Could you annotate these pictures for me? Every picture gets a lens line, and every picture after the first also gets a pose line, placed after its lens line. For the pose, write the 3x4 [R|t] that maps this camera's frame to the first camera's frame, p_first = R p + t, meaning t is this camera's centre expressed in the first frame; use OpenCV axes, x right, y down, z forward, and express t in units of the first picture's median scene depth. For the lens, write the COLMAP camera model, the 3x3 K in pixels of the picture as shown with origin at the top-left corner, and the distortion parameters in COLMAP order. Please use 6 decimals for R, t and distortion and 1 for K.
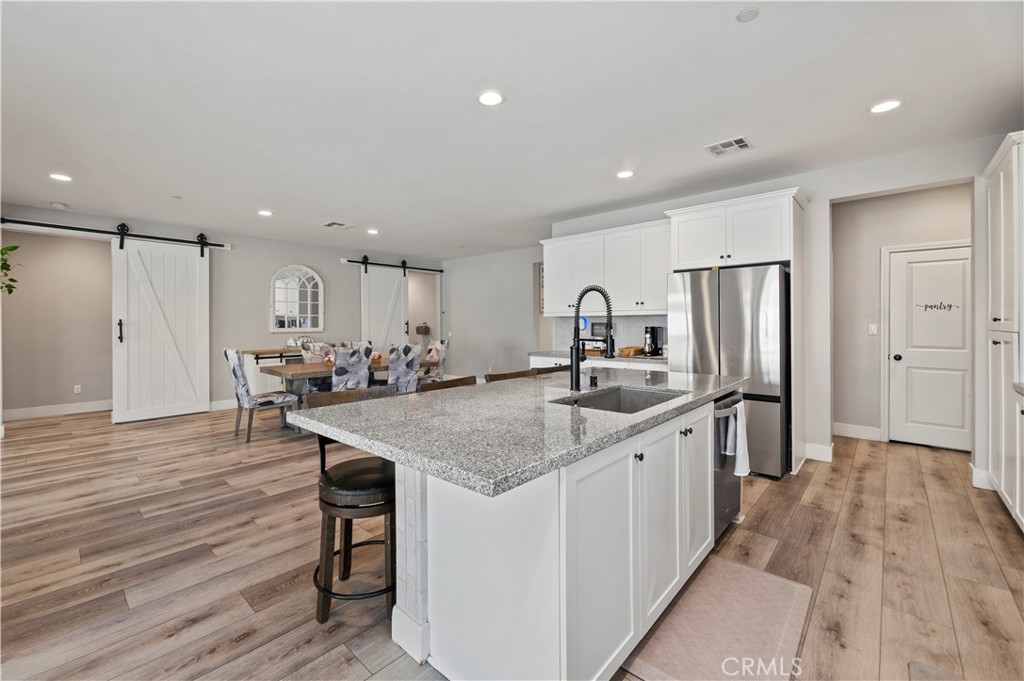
lens RADIAL K [[425.2, 0, 507.1], [0, 425.2, 327.2], [0, 0, 1]] dist [-0.004476, 0.000478]
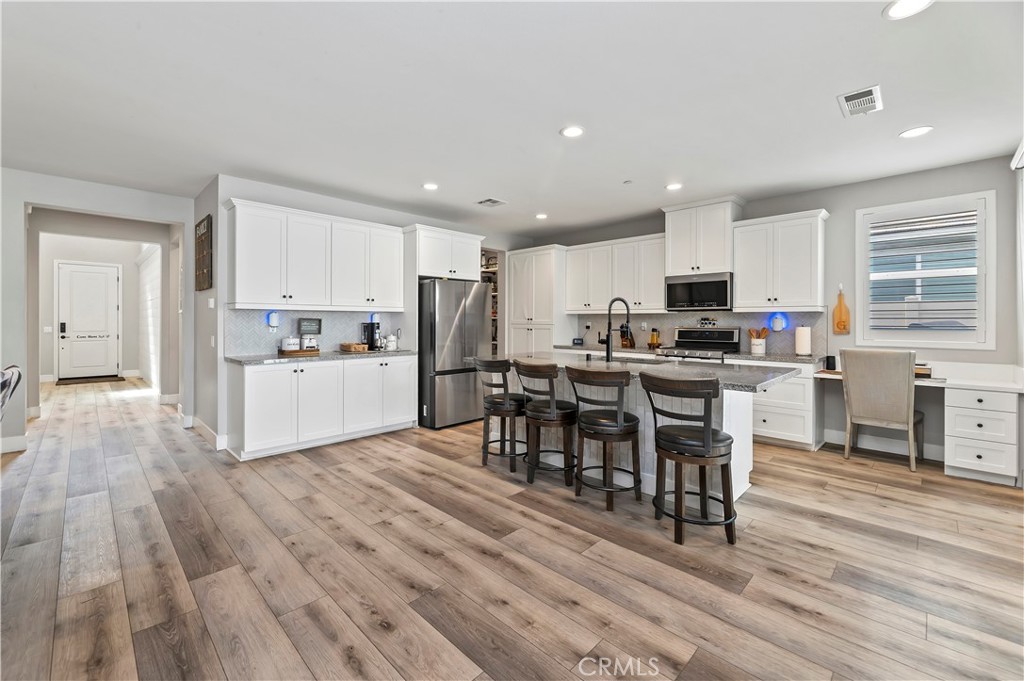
lens RADIAL K [[425.2, 0, 496.5], [0, 425.2, 322.5], [0, 0, 1]] dist [-0.004476, 0.000478]
pose [[0.058513, 0.000591, 0.998286, -0.550262], [0.003800, 0.999992, -0.000814, 0.000130], [-0.998279, 0.003841, 0.058510, 0.504482]]
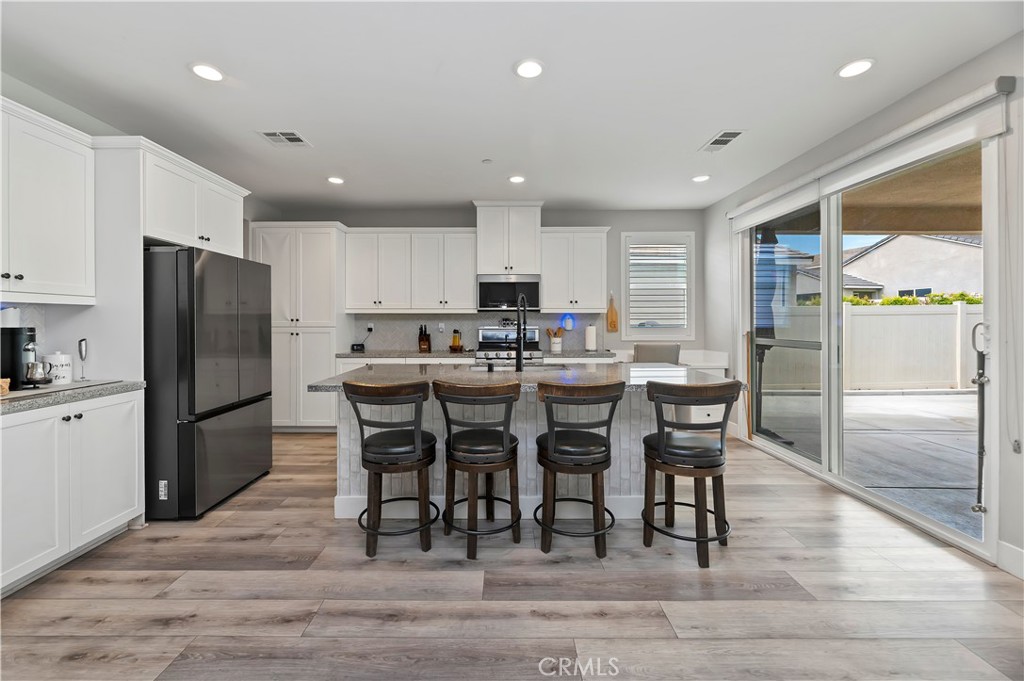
lens RADIAL K [[425.2, 0, 499.0], [0, 425.2, 320.3], [0, 0, 1]] dist [-0.004476, 0.000478]
pose [[-0.667402, 0.008504, 0.744649, -0.292708], [0.010006, 0.999947, -0.002452, -0.002632], [-0.744631, 0.005814, -0.667451, 0.729346]]
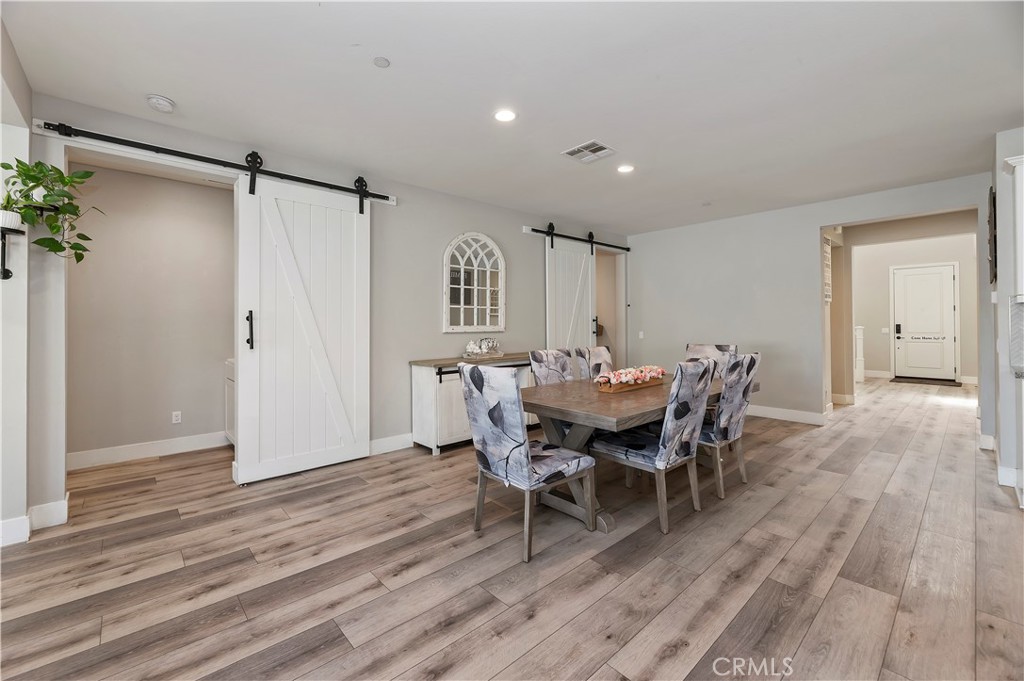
lens RADIAL K [[425.2, 0, 515.4], [0, 425.2, 323.5], [0, 0, 1]] dist [-0.004476, 0.000478]
pose [[0.996373, -0.000843, -0.085091, -0.456517], [0.000063, 0.999958, -0.009170, 0.005308], [0.085095, 0.009132, 0.996331, 0.406107]]
